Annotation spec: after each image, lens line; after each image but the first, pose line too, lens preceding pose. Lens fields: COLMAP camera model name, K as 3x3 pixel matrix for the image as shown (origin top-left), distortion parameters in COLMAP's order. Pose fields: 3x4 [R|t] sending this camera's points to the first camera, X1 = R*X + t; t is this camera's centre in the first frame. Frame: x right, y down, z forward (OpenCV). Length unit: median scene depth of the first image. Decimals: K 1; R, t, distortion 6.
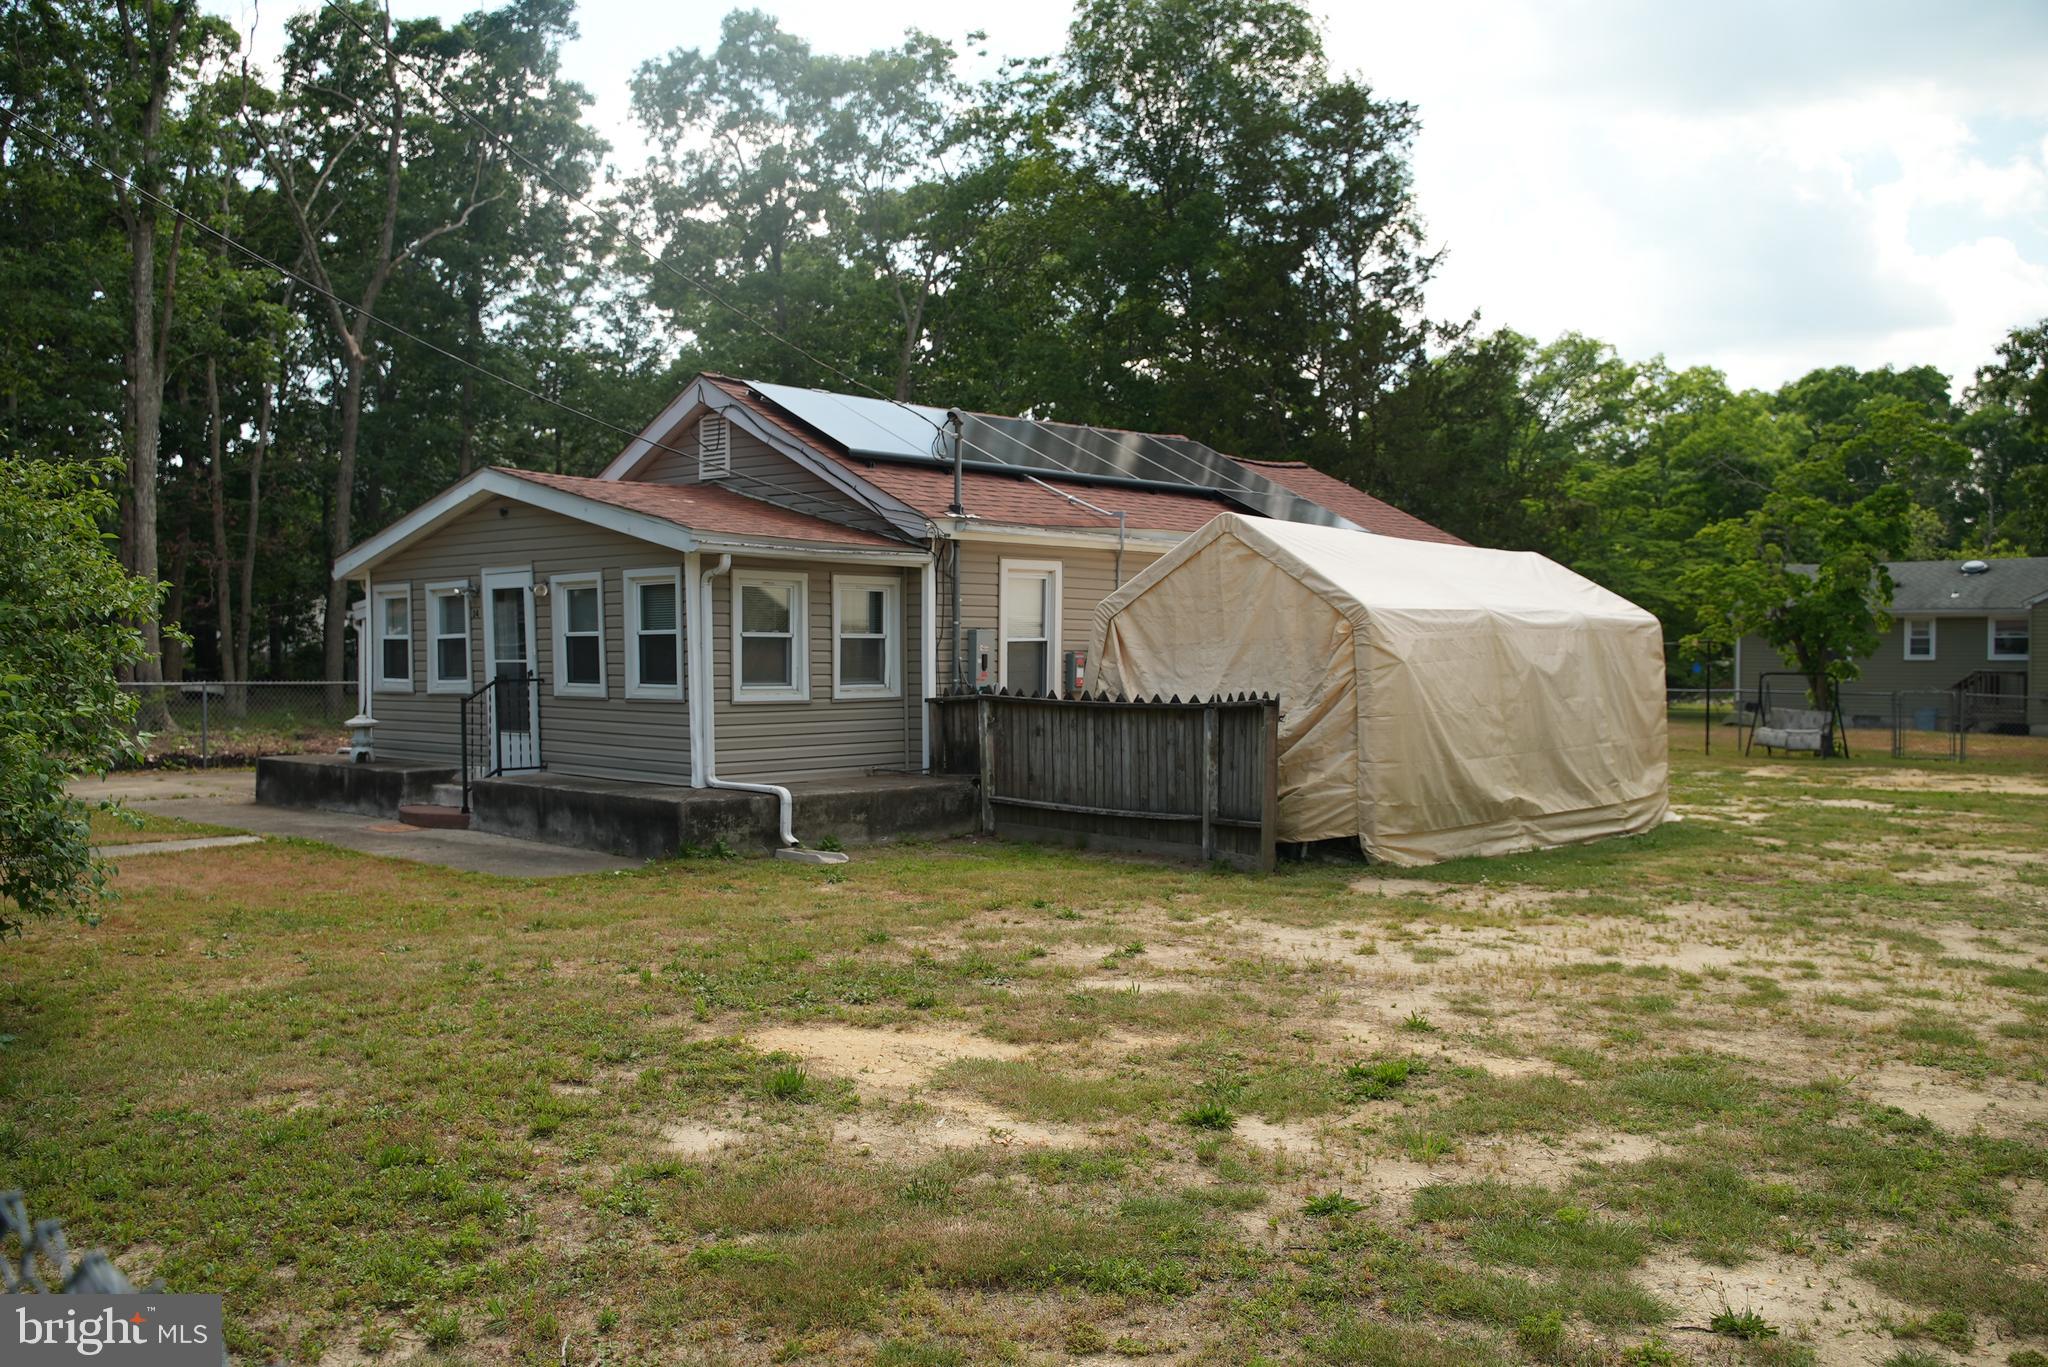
lens RADIAL K [[1739.0, 0, 1024.0], [0, 1739.0, 683.5], [0, 0, 1]] dist [-0.106455, 0.120804]
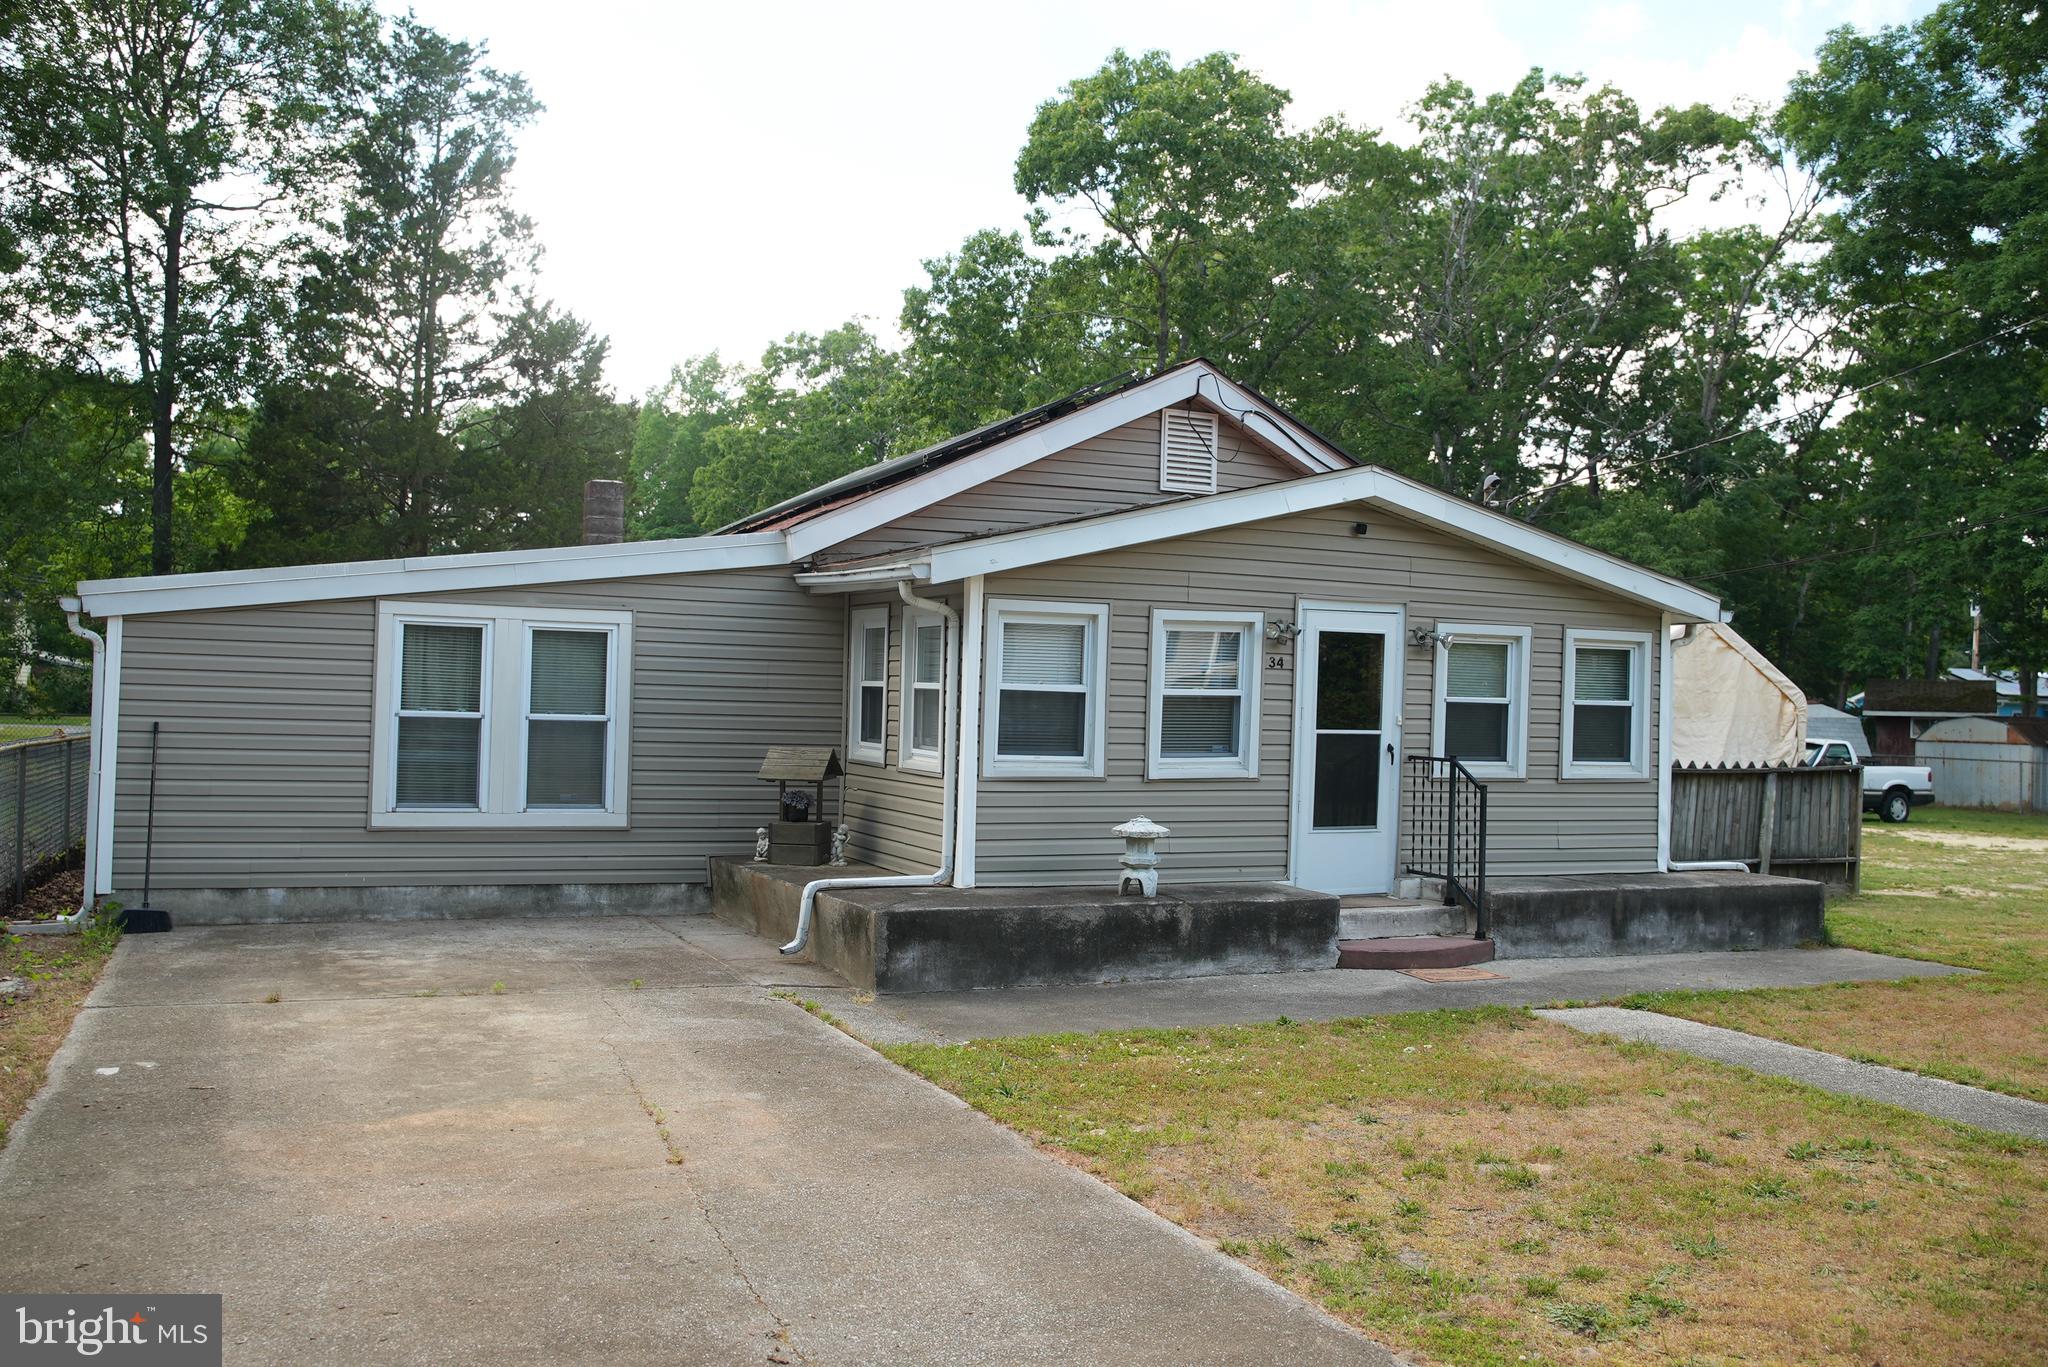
lens RADIAL K [[1739.0, 0, 1024.0], [0, 1739.0, 683.5], [0, 0, 1]] dist [-0.106455, 0.120804]
pose [[0.364533, 0.018843, 0.931000, -1.039412], [-0.008353, 0.999821, -0.016965, -0.020422], [-0.931153, -0.001592, 0.364625, 0.869126]]
